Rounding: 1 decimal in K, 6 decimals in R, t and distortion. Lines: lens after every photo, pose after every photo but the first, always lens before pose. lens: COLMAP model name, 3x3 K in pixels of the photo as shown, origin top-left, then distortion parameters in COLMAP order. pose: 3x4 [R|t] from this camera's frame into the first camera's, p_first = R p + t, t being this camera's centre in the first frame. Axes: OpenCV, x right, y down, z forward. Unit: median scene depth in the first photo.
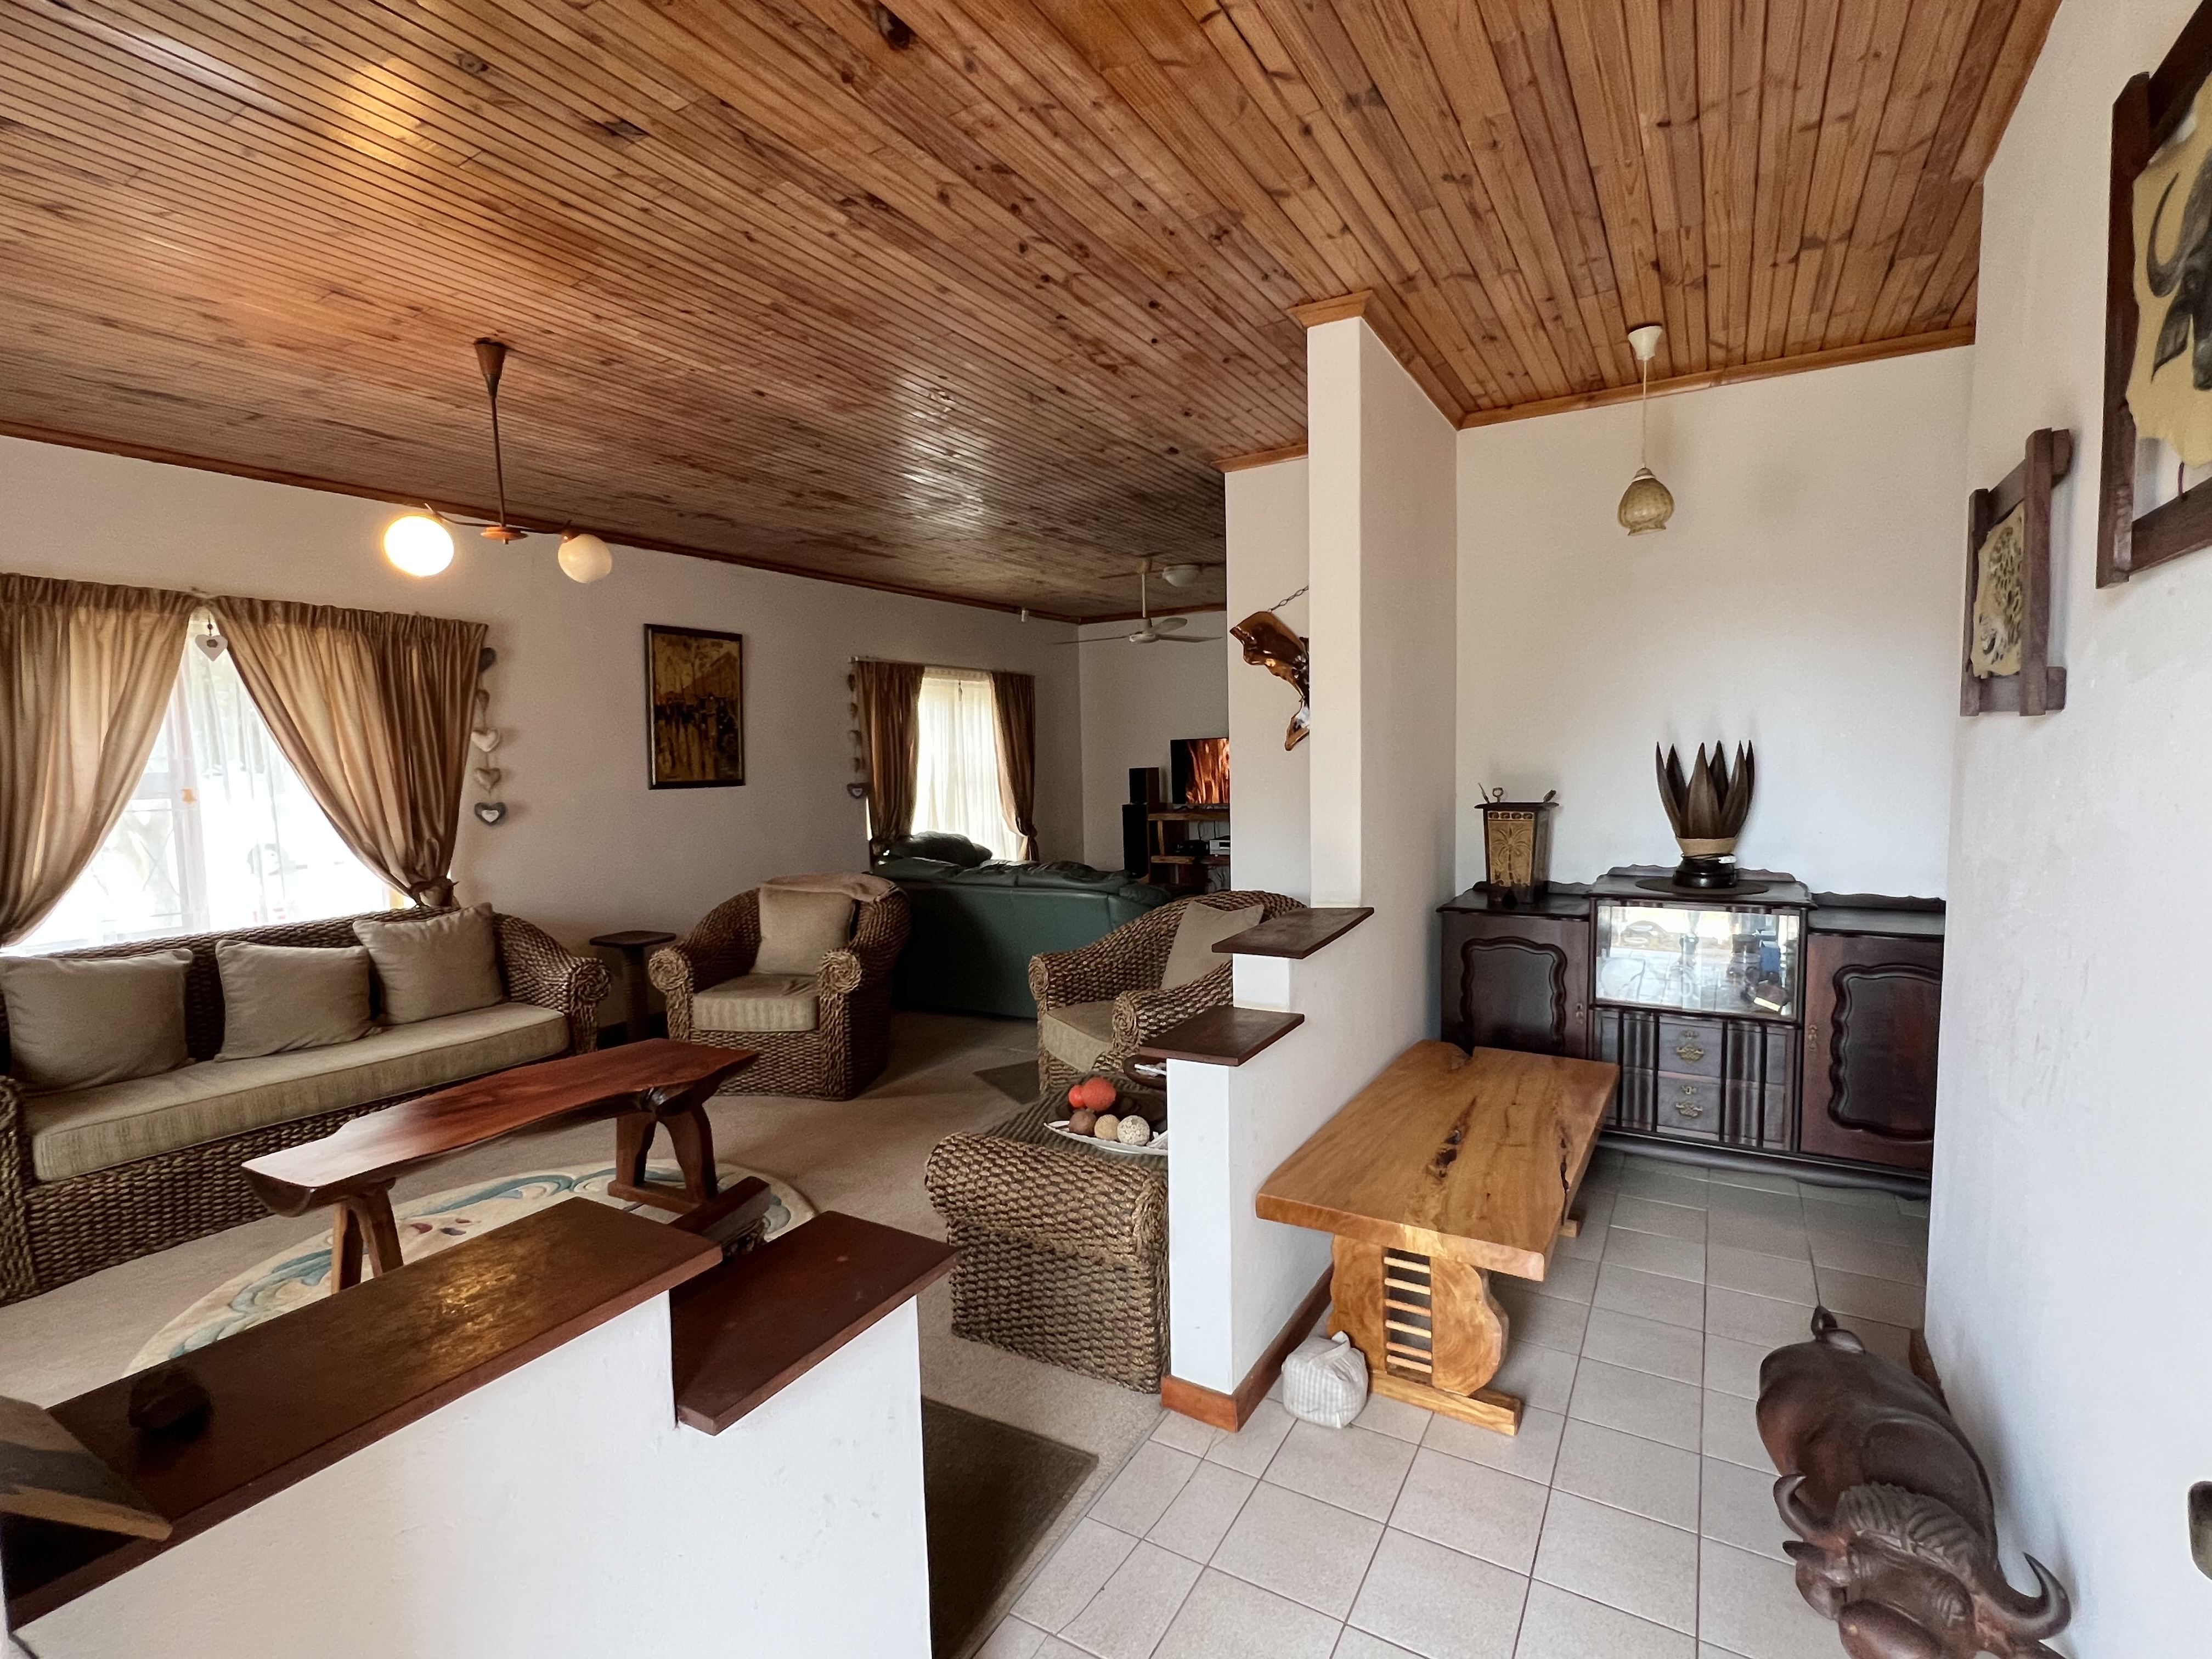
lens RADIAL K [[1035.0, 0, 1107.0], [0, 1035.0, 827.1], [0, 0, 1]] dist [0.004631, 0.001792]
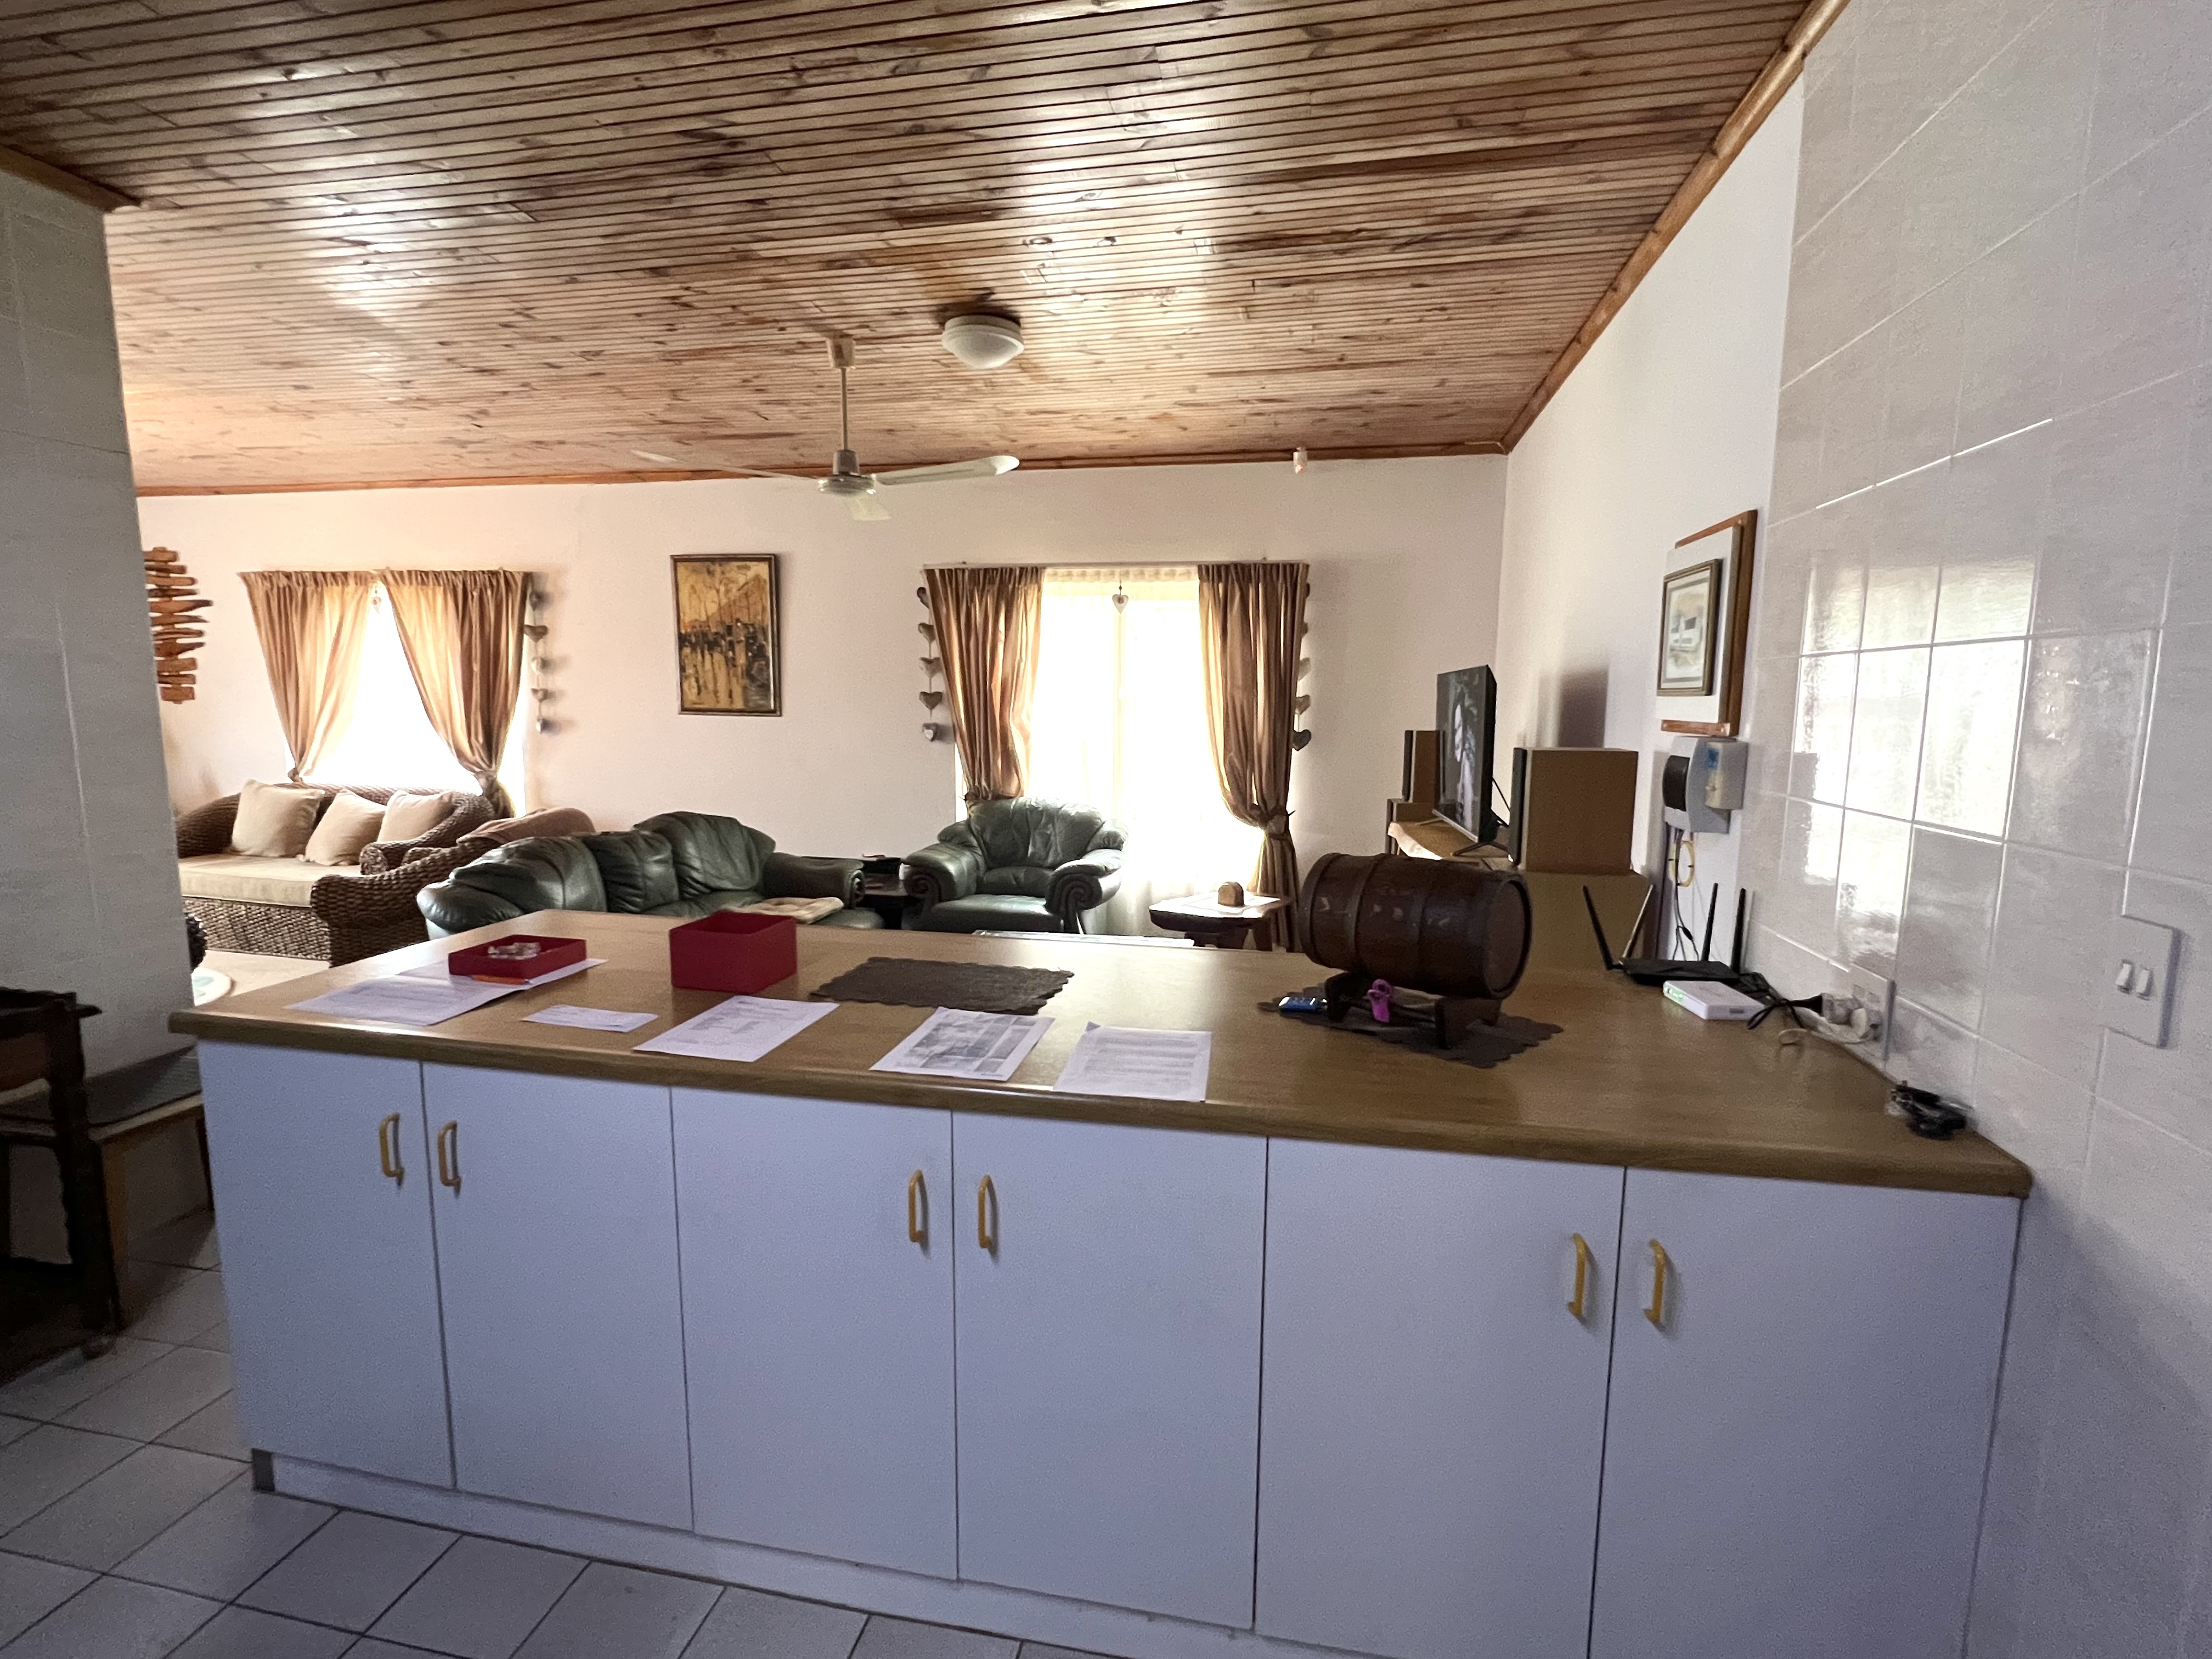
lens RADIAL K [[1035.0, 0, 1104.5], [0, 1035.0, 832.4], [0, 0, 1]] dist [0.004631, 0.001792]
pose [[0.320299, 0.141063, -0.936755, 0.677026], [-0.091426, 0.988838, 0.117645, -0.077704], [0.942894, 0.047962, 0.329621, 1.022106]]
